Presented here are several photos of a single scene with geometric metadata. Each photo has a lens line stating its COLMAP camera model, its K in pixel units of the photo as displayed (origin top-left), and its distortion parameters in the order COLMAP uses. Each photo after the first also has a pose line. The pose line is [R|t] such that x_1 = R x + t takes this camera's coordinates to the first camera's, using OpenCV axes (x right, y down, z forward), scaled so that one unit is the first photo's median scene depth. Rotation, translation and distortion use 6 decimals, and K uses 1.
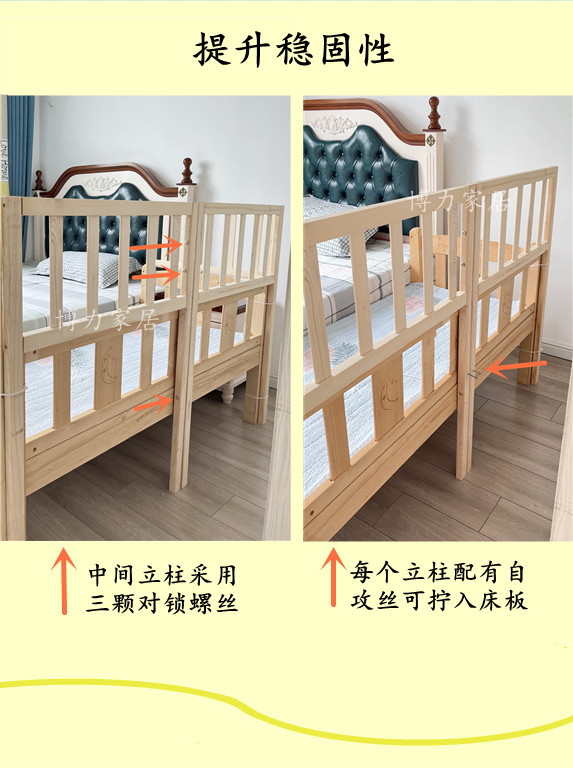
lens RADIAL K [[559.0, 0, 288.4], [0, 559.0, 378.8], [0, 0, 1]] dist [-0.037087, -0.001325]
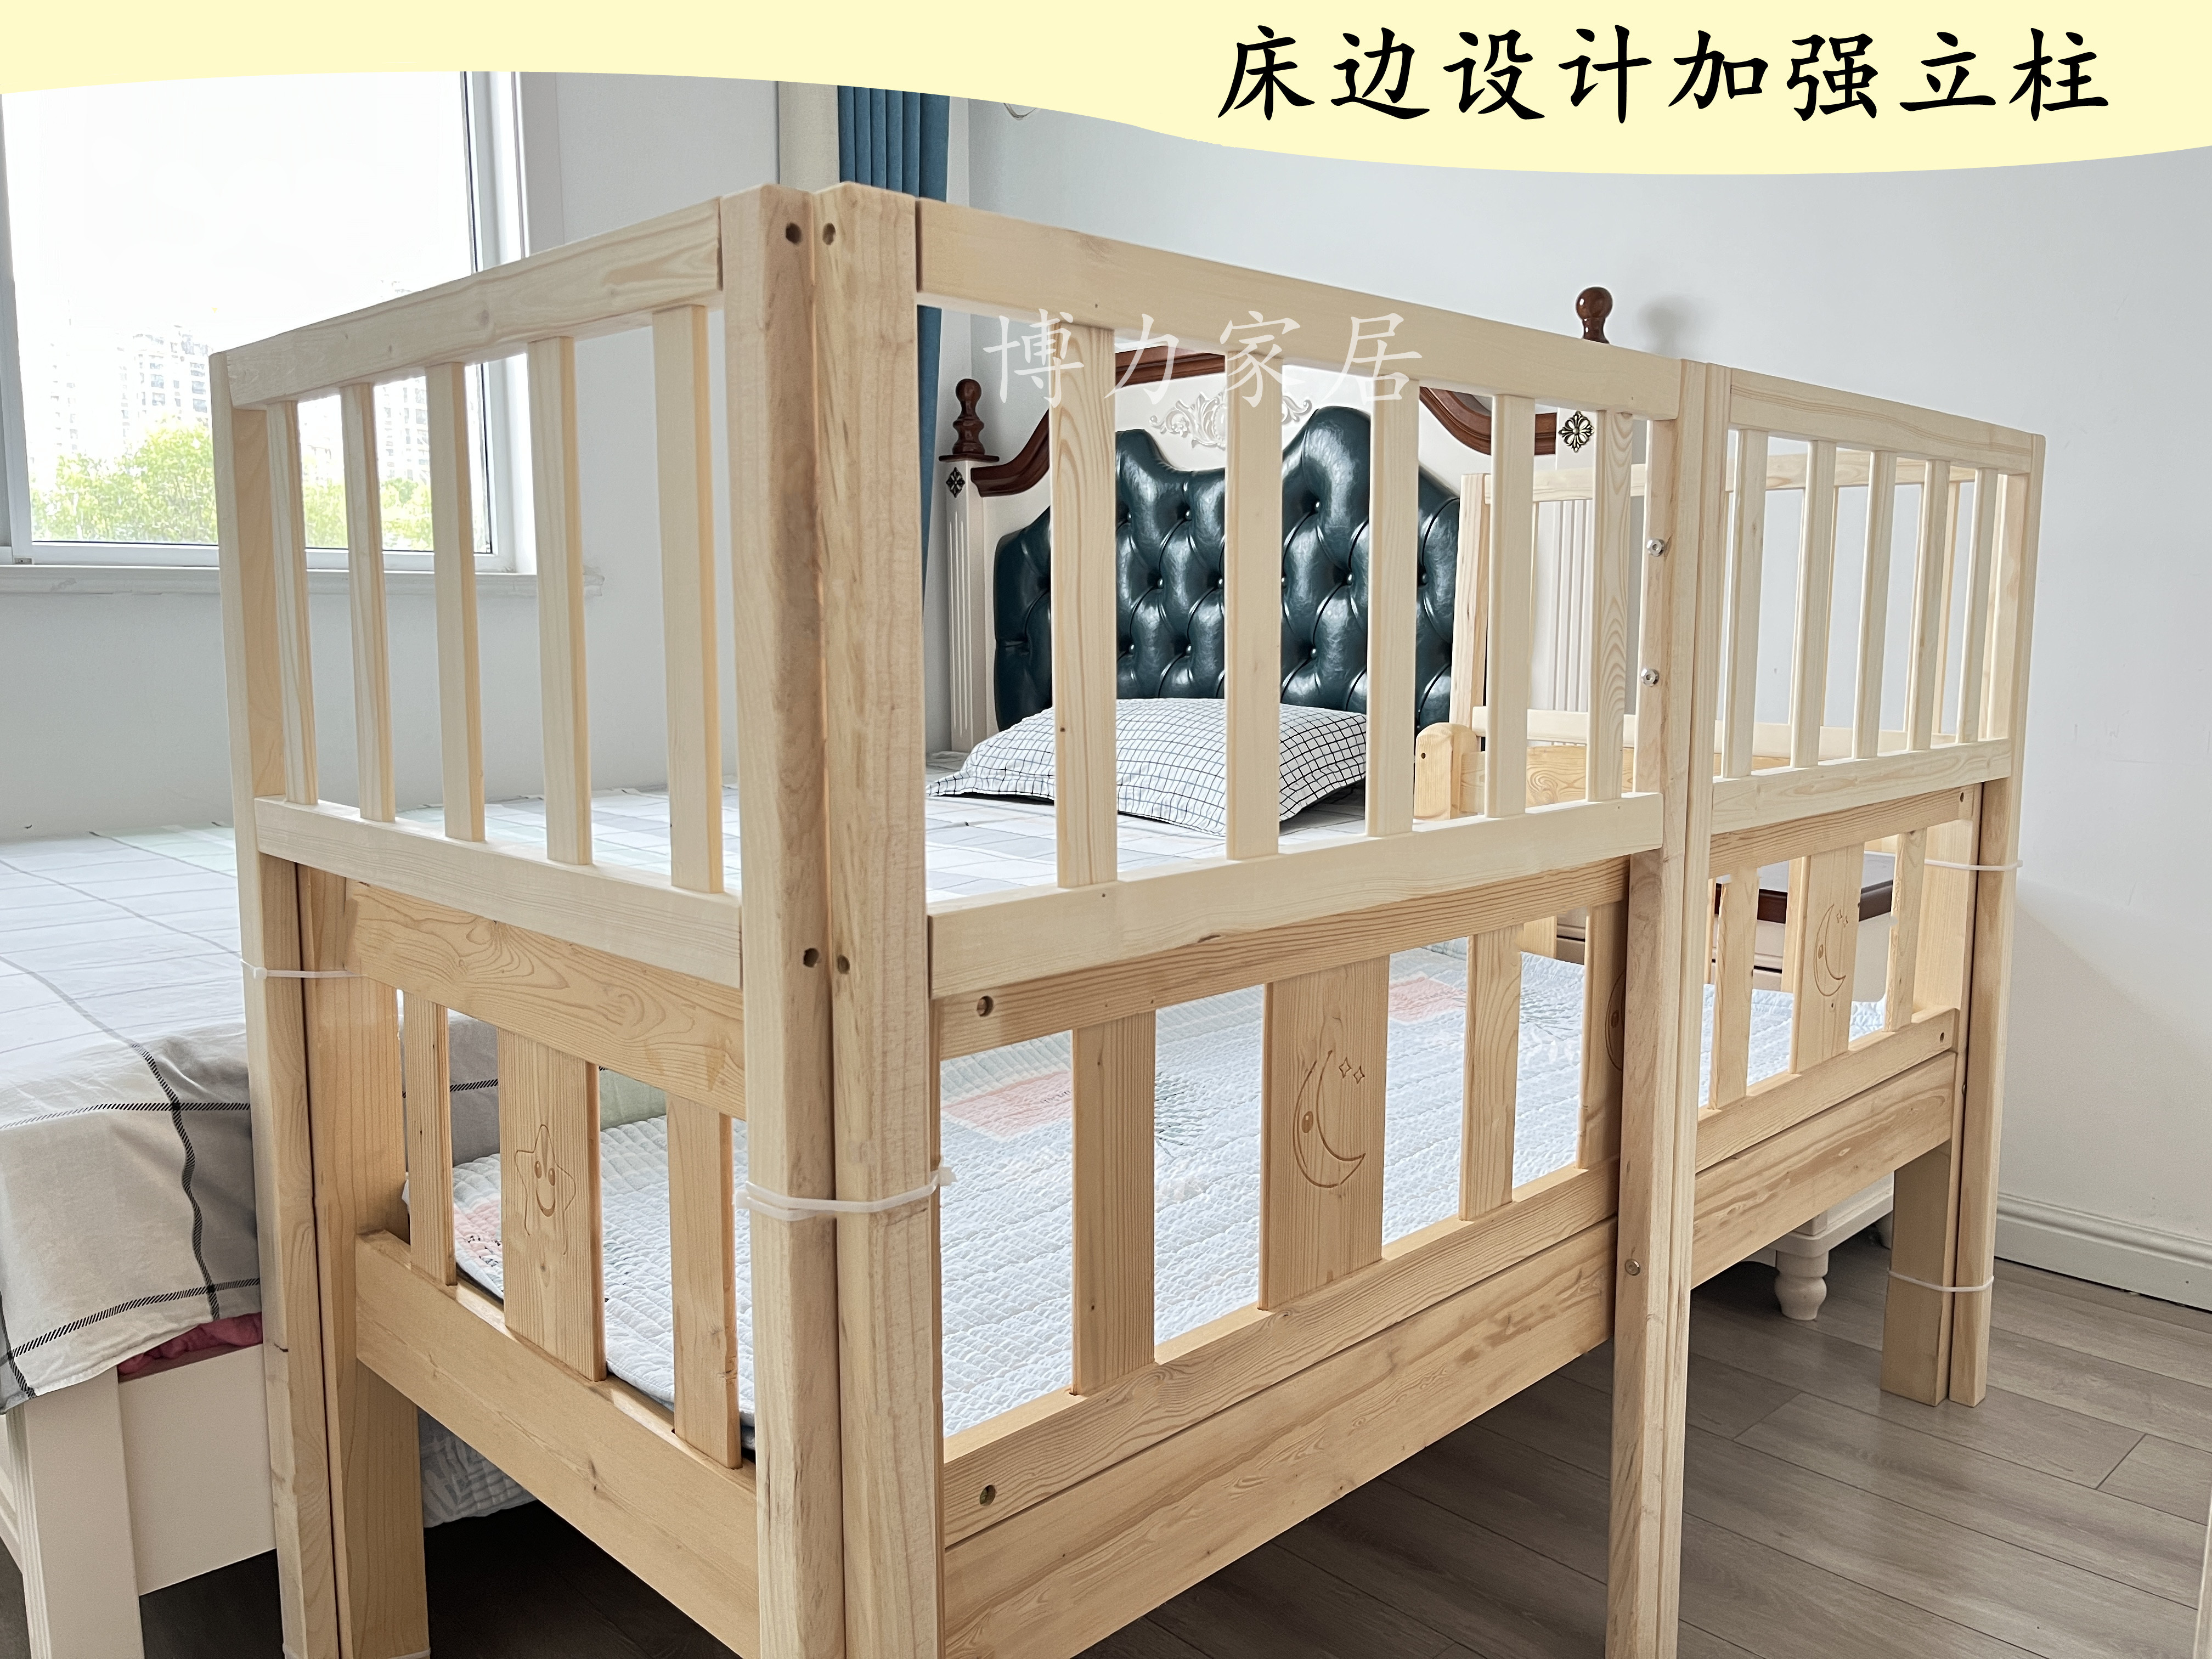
lens RADIAL K [[1700.1, 0, 1100.2], [0, 1700.1, 832.5], [0, 0, 1]] dist [0.052033, -0.046873]
pose [[0.914223, -0.066806, -0.399666, -0.128500], [-0.024848, 0.975217, -0.219851, 0.022148], [0.404449, 0.210923, 0.889906, 0.344800]]
